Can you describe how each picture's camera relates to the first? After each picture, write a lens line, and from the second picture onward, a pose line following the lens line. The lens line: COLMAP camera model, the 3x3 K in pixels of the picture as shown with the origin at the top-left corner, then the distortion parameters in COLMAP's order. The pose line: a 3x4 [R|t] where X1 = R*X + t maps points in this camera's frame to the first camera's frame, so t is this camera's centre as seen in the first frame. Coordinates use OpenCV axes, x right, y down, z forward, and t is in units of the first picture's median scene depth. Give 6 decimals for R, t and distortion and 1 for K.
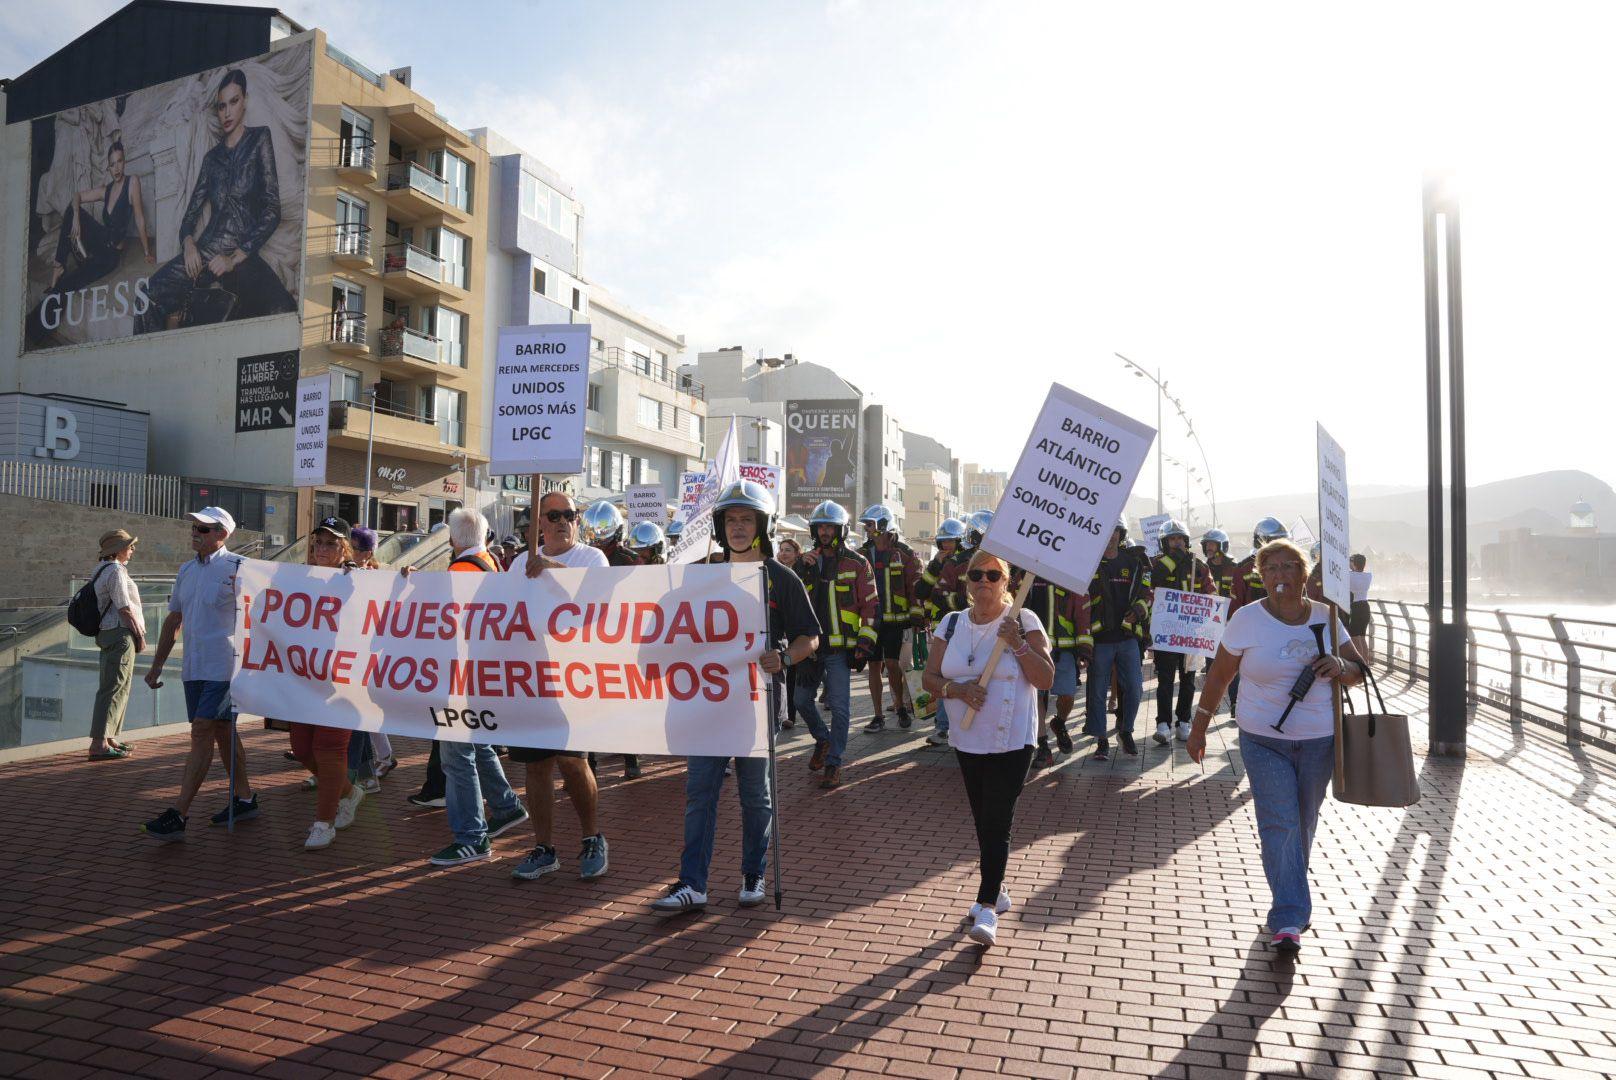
lens RADIAL K [[1077.9, 0, 814.5], [0, 1077.9, 541.7], [0, 0, 1]] dist [-0.136829, 0.086033]
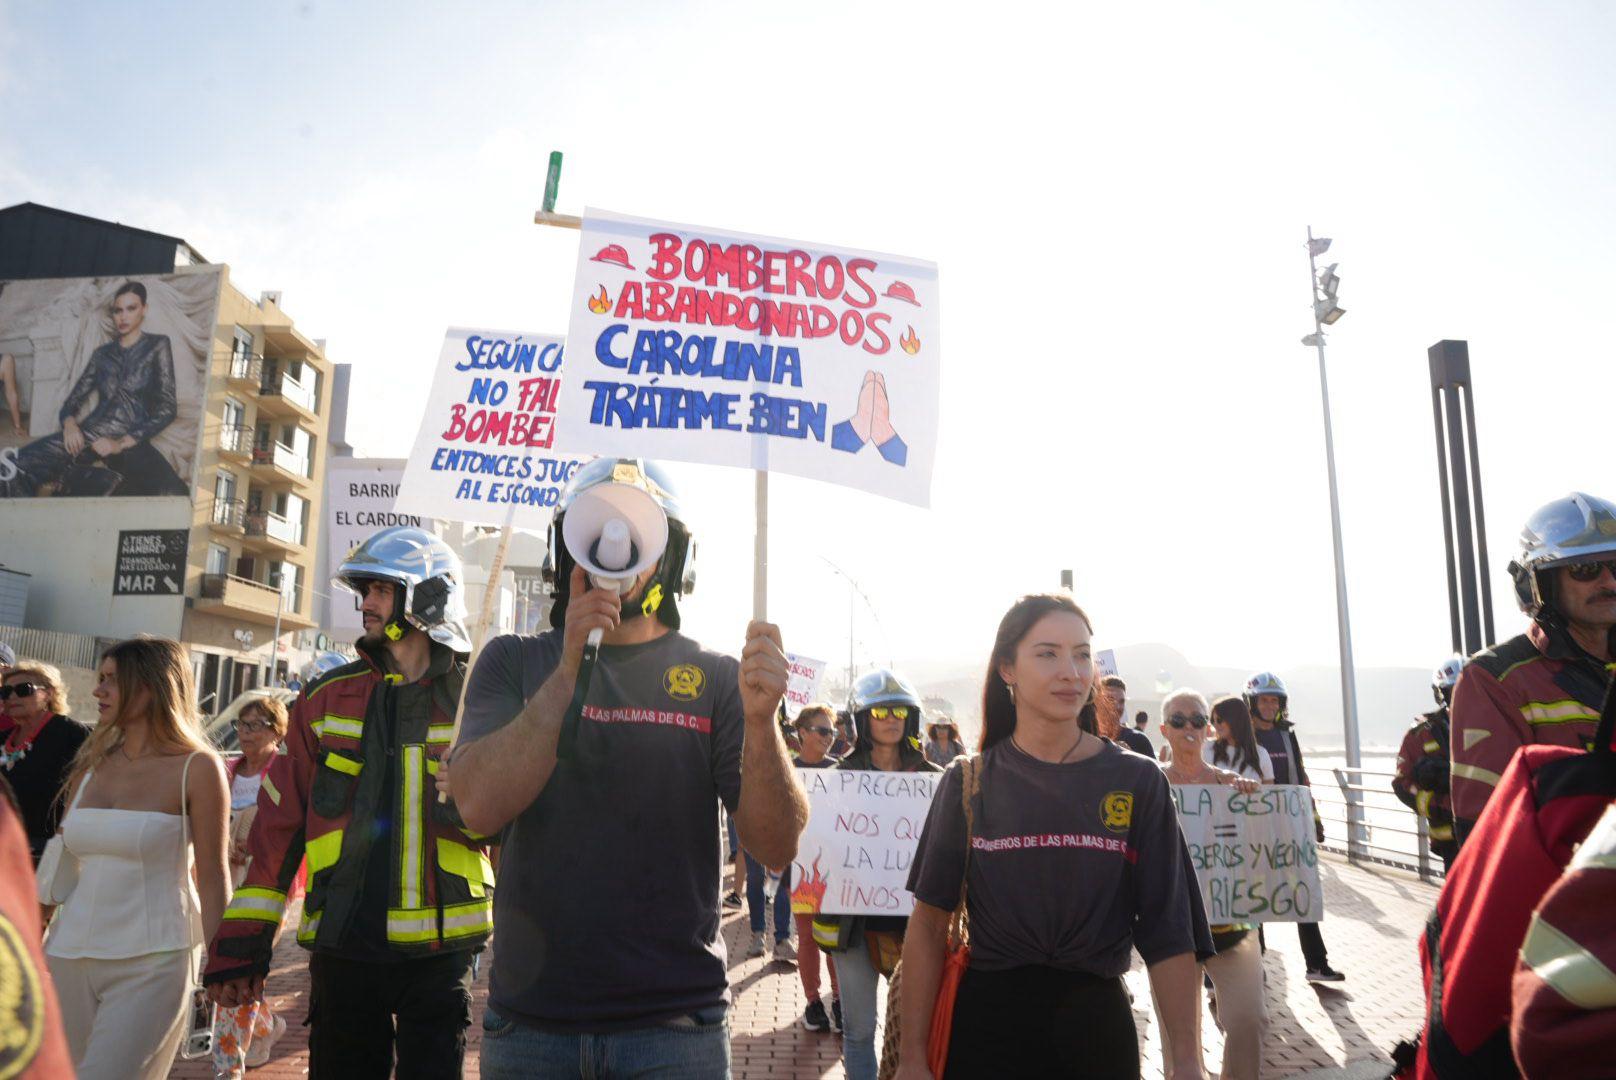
lens RADIAL K [[1077.9, 0, 808.8], [0, 1077.9, 543.9], [0, 0, 1]] dist [-0.136829, 0.086033]
pose [[0.949551, 0.056452, 0.308490, -0.181407], [-0.012031, 0.989499, -0.144041, -0.007878], [-0.313382, 0.133063, 0.940258, -0.292779]]
